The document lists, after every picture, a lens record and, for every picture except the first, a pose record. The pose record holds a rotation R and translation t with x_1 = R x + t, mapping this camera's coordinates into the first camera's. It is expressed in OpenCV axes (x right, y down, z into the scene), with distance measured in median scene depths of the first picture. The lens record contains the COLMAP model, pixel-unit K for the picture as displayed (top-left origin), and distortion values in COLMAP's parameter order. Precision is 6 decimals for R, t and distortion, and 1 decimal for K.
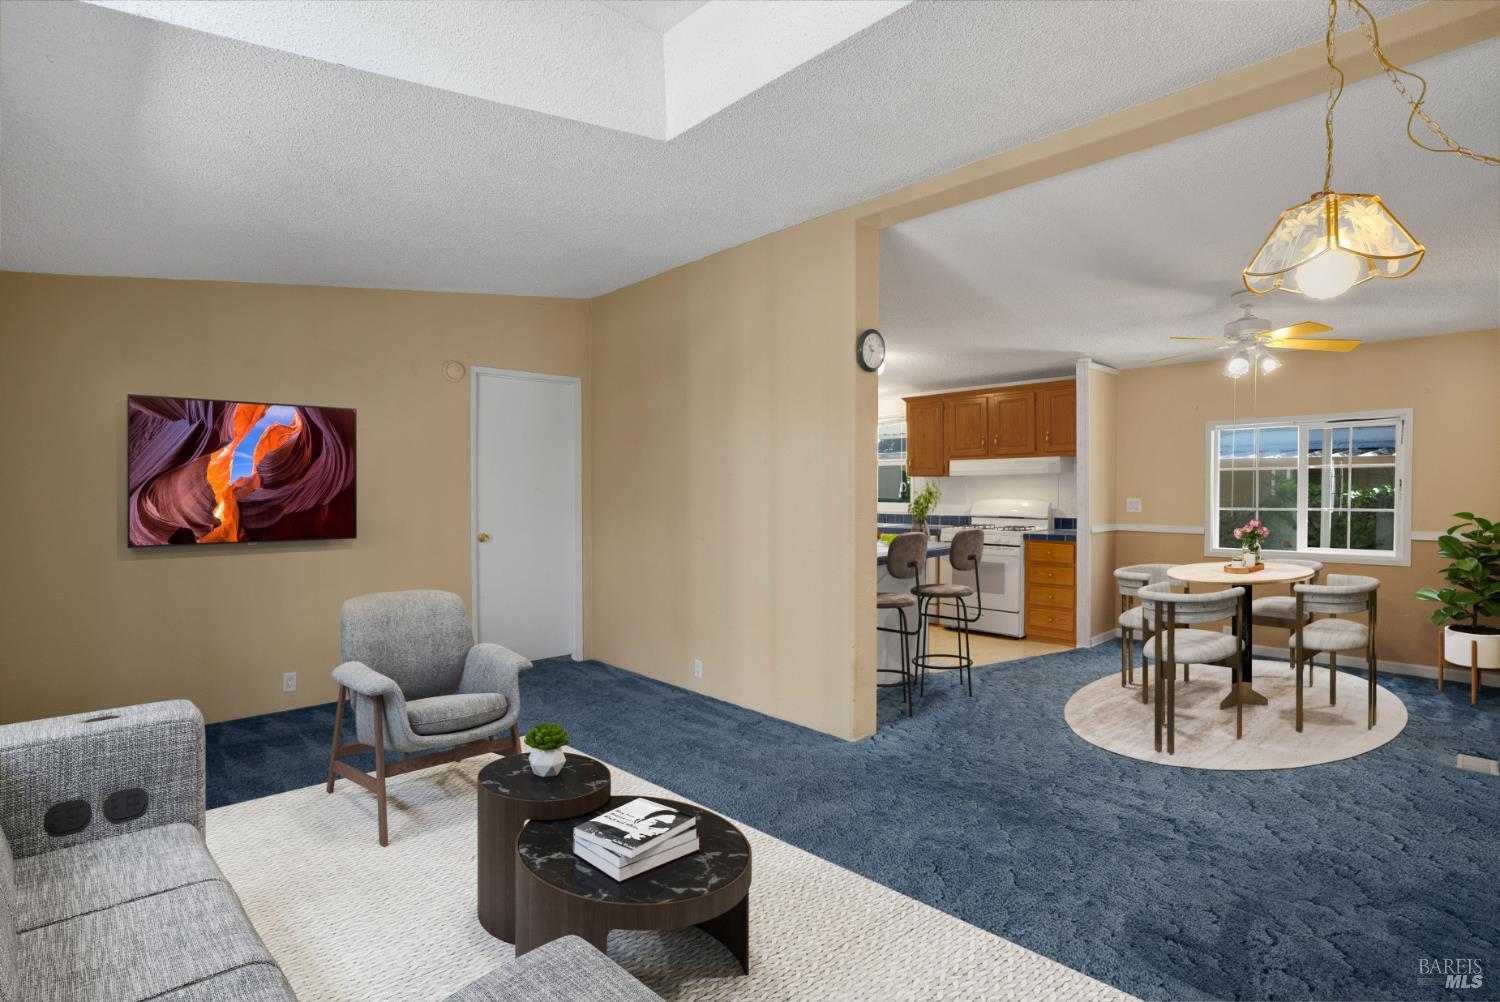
lens RADIAL K [[730.9, 0, 778.7], [0, 730.9, 512.3], [0, 0, 1]] dist [0.001204, 0.000831]
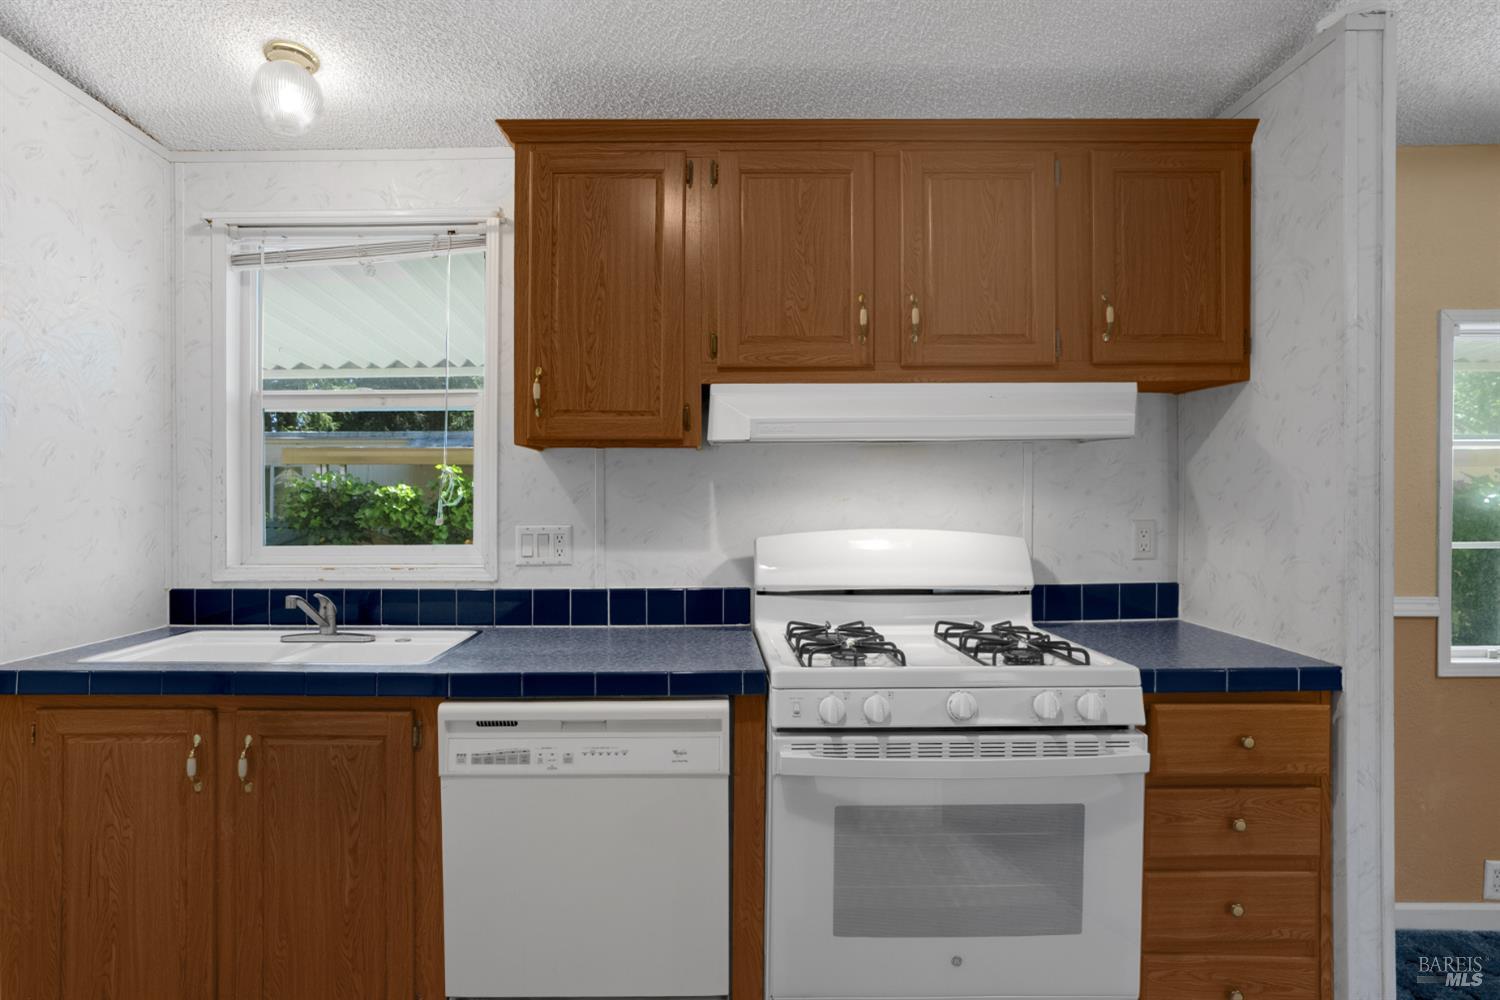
lens RADIAL K [[806.4, 0, 716.8], [0, 806.4, 502.4], [0, 0, 1]] dist [-0.048531, 0.031919]
pose [[0.722788, -0.004135, 0.691058, 0.046461], [0.024283, 0.999517, -0.019417, -0.027683], [-0.690643, 0.030815, 0.722539, 0.931469]]
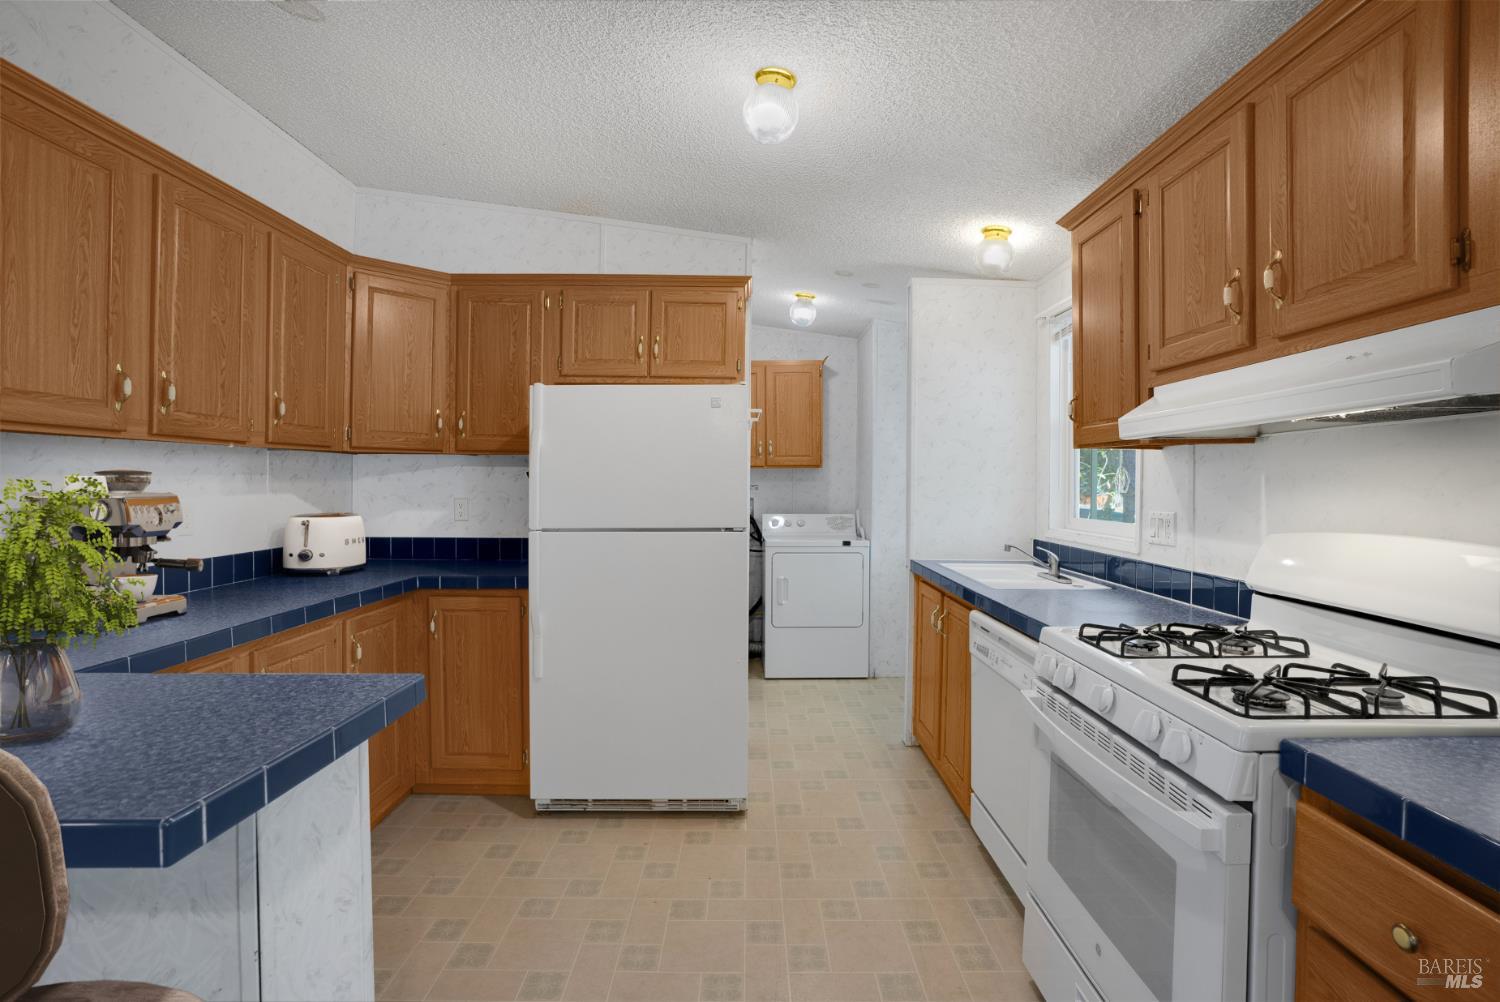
lens RADIAL K [[718.2, 0, 745.0], [0, 718.2, 483.4], [0, 0, 1]] dist [-0.057285, 0.021185]
pose [[0.691756, 0.010923, -0.722049, 0.378841], [-0.033974, 0.999271, -0.017432, -0.027049], [0.721332, 0.036590, 0.691623, 0.815415]]
